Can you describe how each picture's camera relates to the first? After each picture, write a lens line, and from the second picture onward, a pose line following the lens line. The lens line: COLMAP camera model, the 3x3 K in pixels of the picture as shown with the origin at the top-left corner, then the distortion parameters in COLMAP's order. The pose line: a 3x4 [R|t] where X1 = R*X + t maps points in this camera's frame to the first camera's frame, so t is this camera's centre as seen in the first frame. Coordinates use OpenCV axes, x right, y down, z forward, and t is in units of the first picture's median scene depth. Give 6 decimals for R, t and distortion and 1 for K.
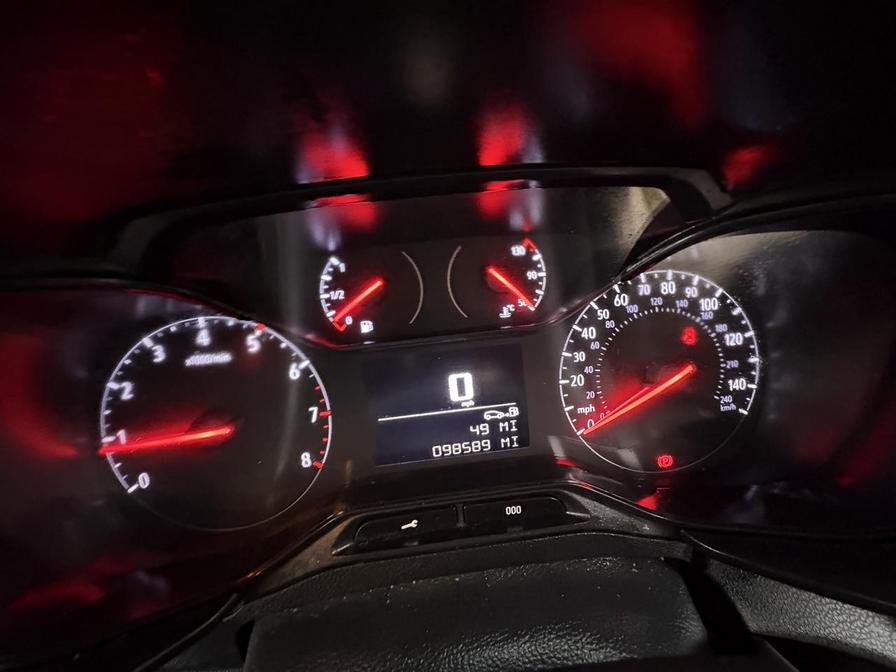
lens RADIAL K [[357.4, 0, 444.7], [0, 357.4, 337.9], [0, 0, 1]] dist [0.001505, -0.000003]
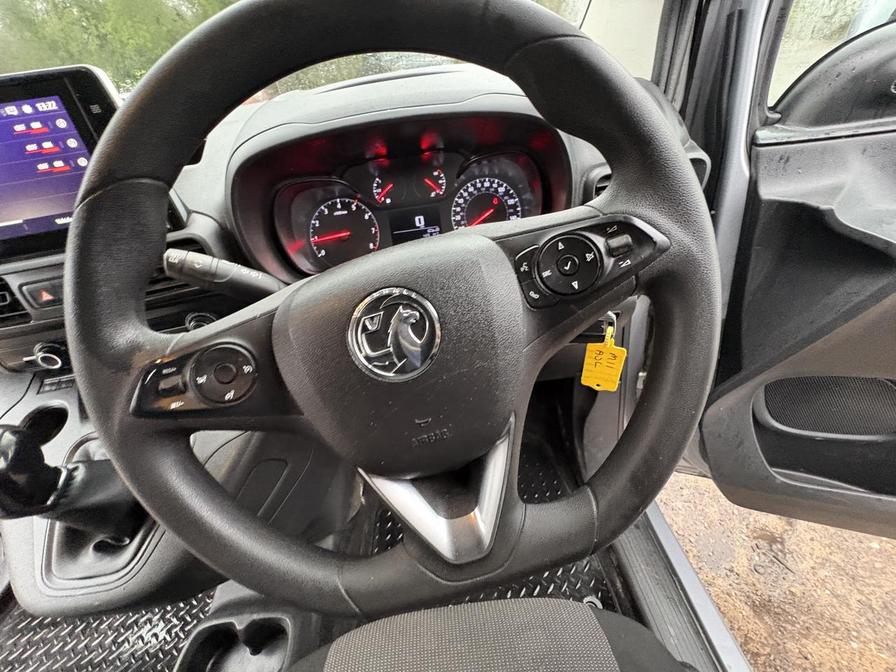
lens RADIAL K [[357.4, 0, 450.5], [0, 357.4, 333.6], [0, 0, 1]] dist [0.001505, -0.000003]
pose [[0.998112, -0.021945, -0.057360, 0.467045], [0.028174, 0.993514, 0.110160, 0.772385], [0.054571, -0.111568, 0.992257, -2.153454]]
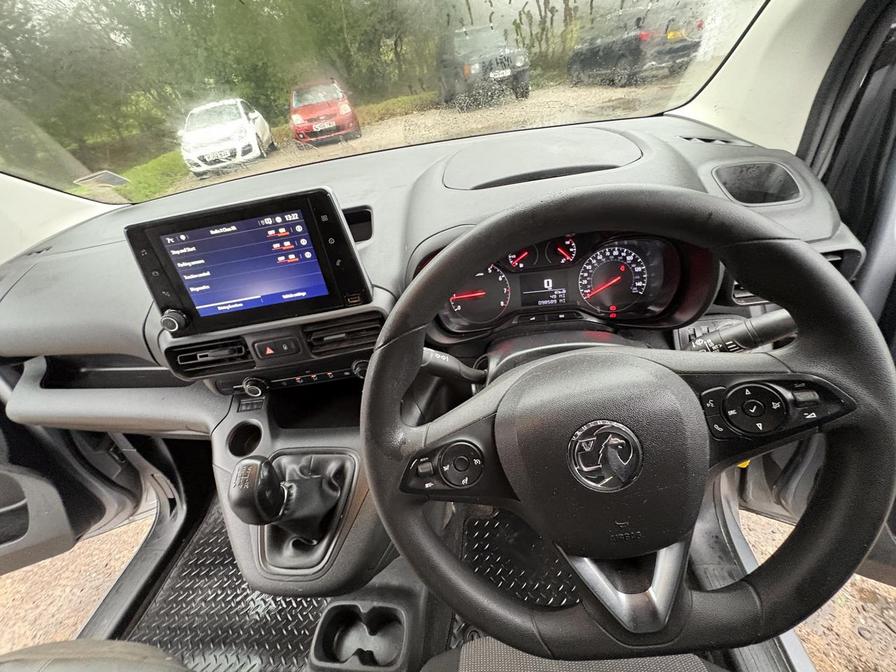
lens RADIAL K [[357.4, 0, 450.6], [0, 357.4, 333.0], [0, 0, 1]] dist [0.001505, -0.000003]
pose [[0.978160, 0.034875, -0.204906, -0.148656], [-0.008249, 0.991560, 0.129385, 0.172859], [0.207689, -0.124869, 0.970192, -2.554680]]
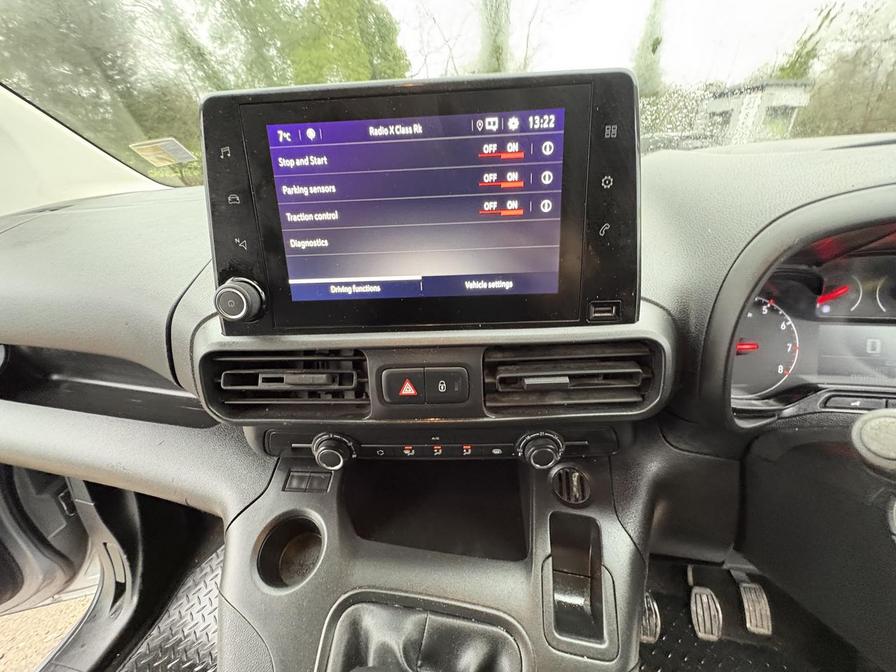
lens RADIAL K [[357.4, 0, 452.0], [0, 357.4, 334.3], [0, 0, 1]] dist [0.001505, -0.000003]
pose [[0.963106, 0.140832, -0.229334, -1.740645], [-0.157479, 0.985940, -0.055889, 0.548214], [0.218239, 0.089942, 0.971742, -1.414953]]
